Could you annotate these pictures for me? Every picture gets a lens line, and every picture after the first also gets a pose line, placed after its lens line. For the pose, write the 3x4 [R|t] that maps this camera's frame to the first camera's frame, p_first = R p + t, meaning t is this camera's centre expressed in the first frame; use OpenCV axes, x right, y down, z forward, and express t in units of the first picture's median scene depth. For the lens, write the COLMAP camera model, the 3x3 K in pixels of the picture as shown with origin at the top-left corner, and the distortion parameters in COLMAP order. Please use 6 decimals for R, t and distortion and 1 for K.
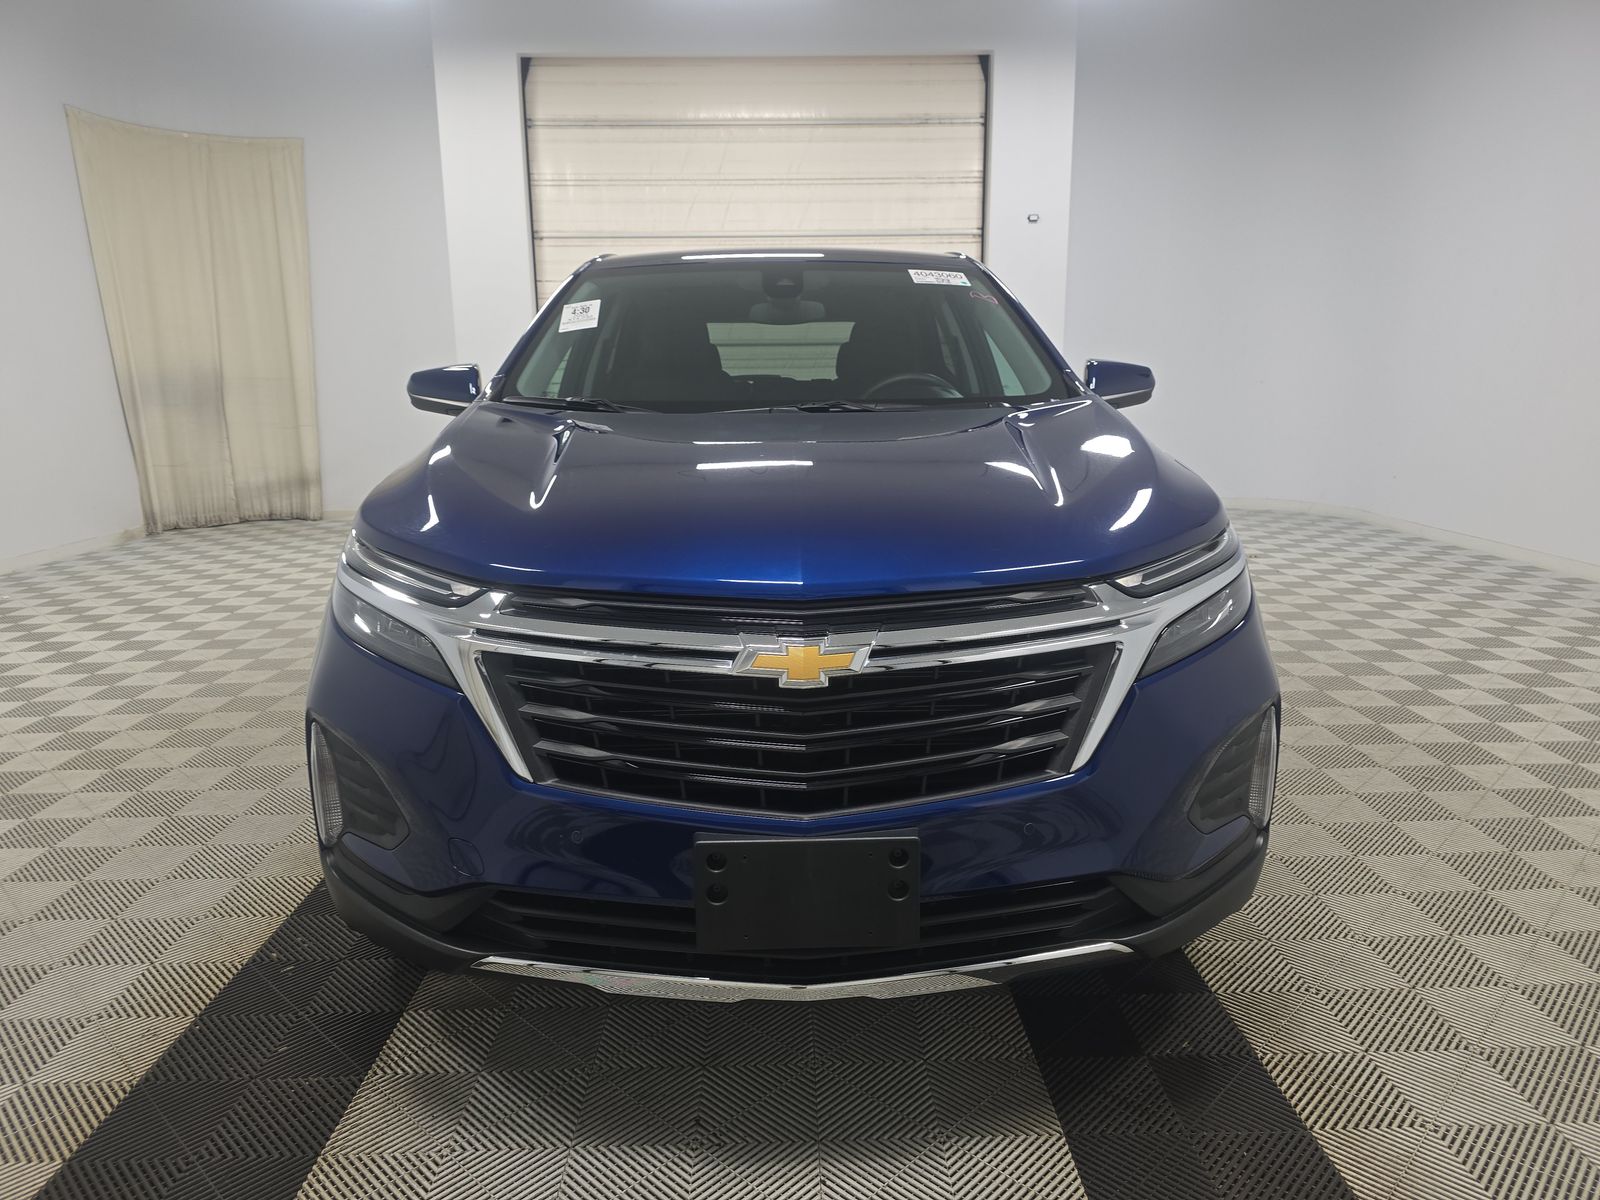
lens RADIAL K [[1040.9, 0, 777.0], [0, 1040.9, 506.6], [0, 0, 1]] dist [0.000757, 0.001320]
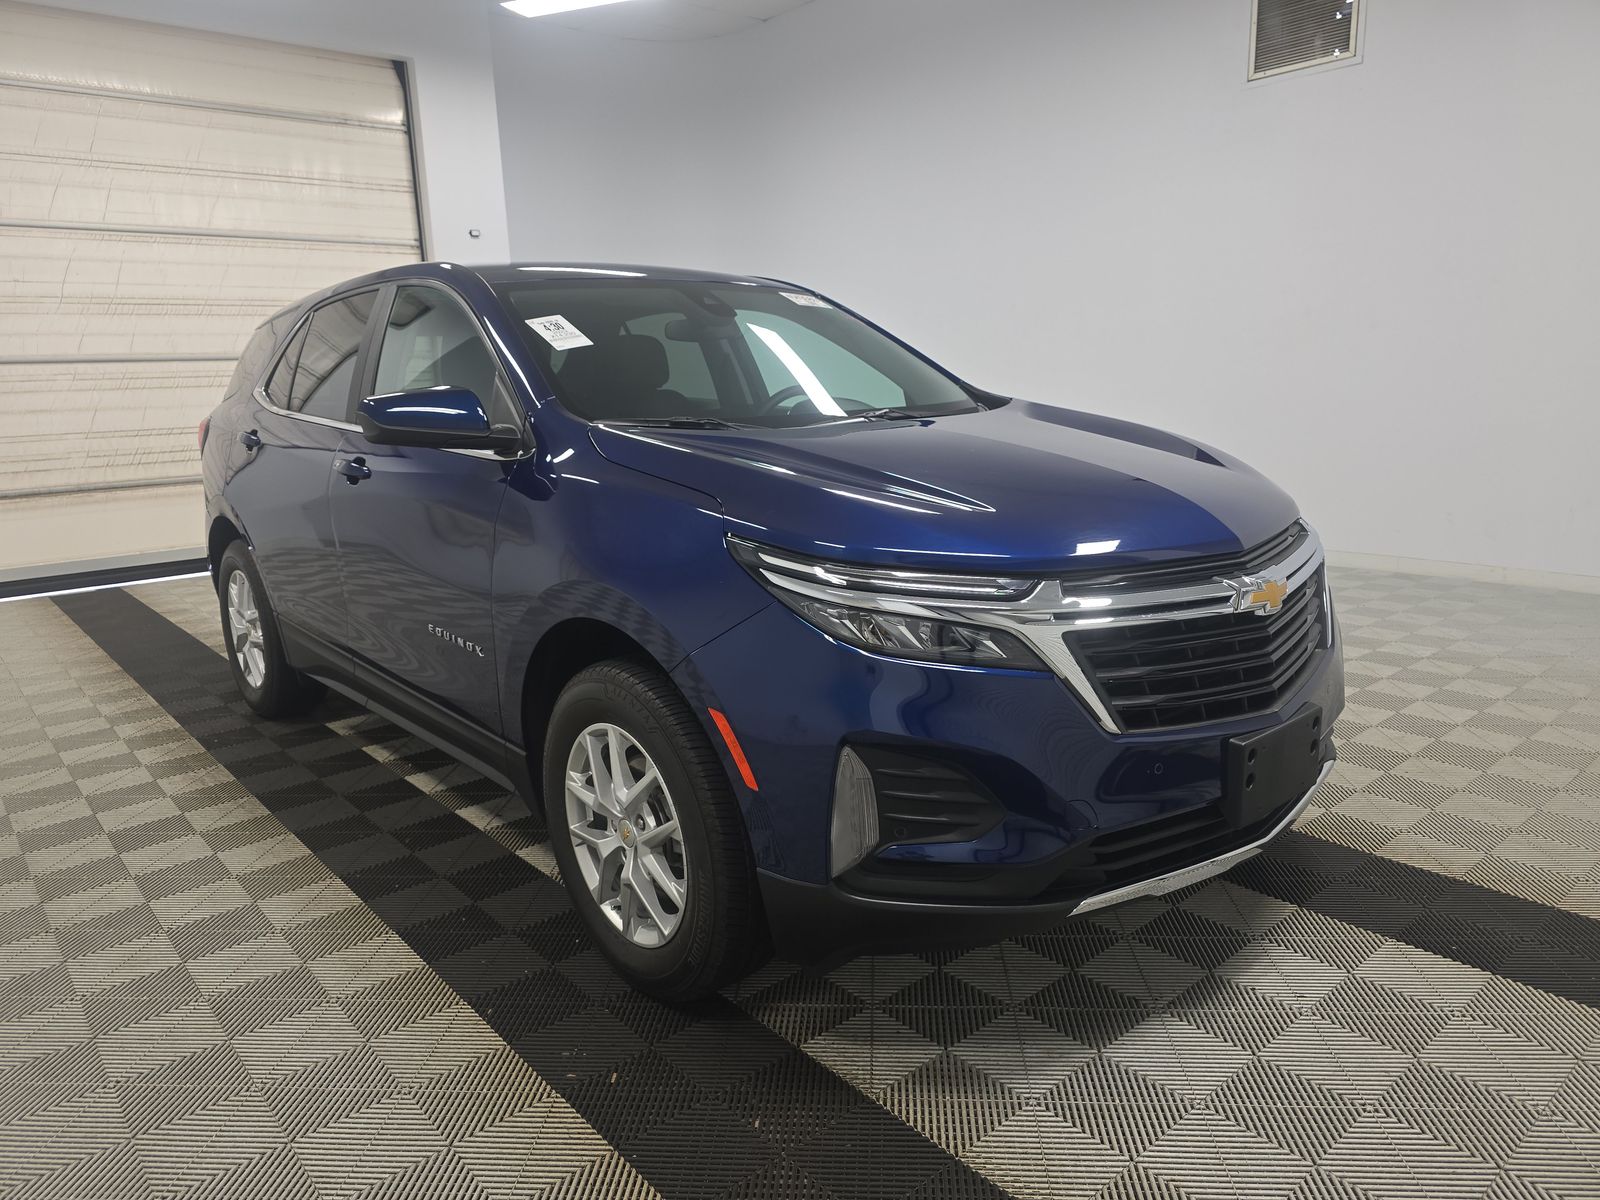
lens RADIAL K [[1040.9, 0, 777.0], [0, 1040.9, 506.6], [0, 0, 1]] dist [0.000757, 0.001320]
pose [[0.792948, -0.091716, 0.602347, -0.146612], [0.099253, 0.994844, 0.020820, -0.006466], [-0.601151, 0.043276, 0.797963, 0.033933]]
